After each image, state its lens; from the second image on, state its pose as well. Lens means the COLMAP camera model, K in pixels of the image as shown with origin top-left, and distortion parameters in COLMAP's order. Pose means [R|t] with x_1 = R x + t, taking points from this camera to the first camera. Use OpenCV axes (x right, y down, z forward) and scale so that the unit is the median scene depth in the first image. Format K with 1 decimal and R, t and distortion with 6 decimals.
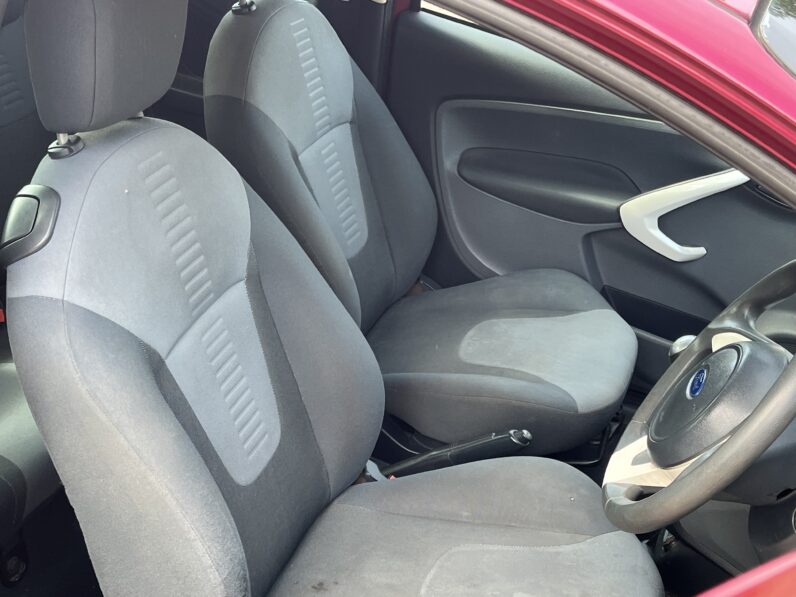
lens RADIAL K [[1116.8, 0, 395.9], [0, 1116.8, 292.4], [0, 0, 1]] dist [0.067026, 0.000000]
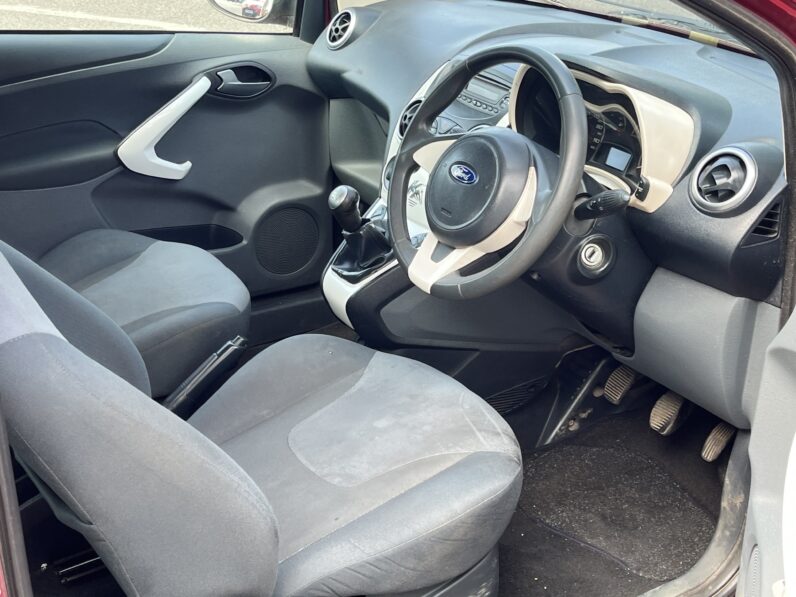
lens RADIAL K [[1116.8, 0, 390.0], [0, 1116.8, 304.0], [0, 0, 1]] dist [0.067026, 0.000000]
pose [[0.633480, -0.430811, 0.642733, -0.387370], [0.419765, 0.889146, 0.182256, -0.033709], [-0.650001, 0.154341, 0.744095, 0.066335]]
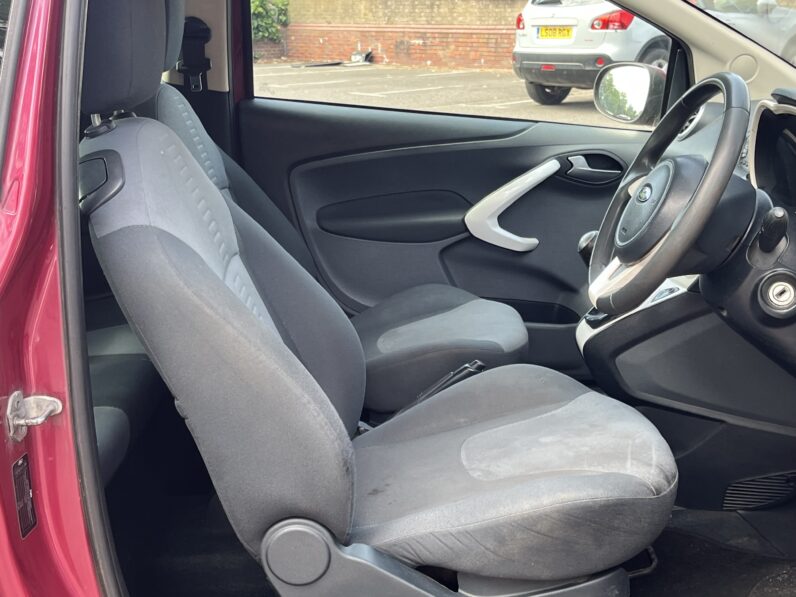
lens RADIAL K [[1116.8, 0, 399.9], [0, 1116.8, 293.6], [0, 0, 1]] dist [0.067026, 0.000000]
pose [[0.932372, -0.214846, 0.290729, -0.228342], [0.273731, 0.944890, -0.179594, 0.196887], [-0.236122, 0.247030, 0.939799, -0.076417]]
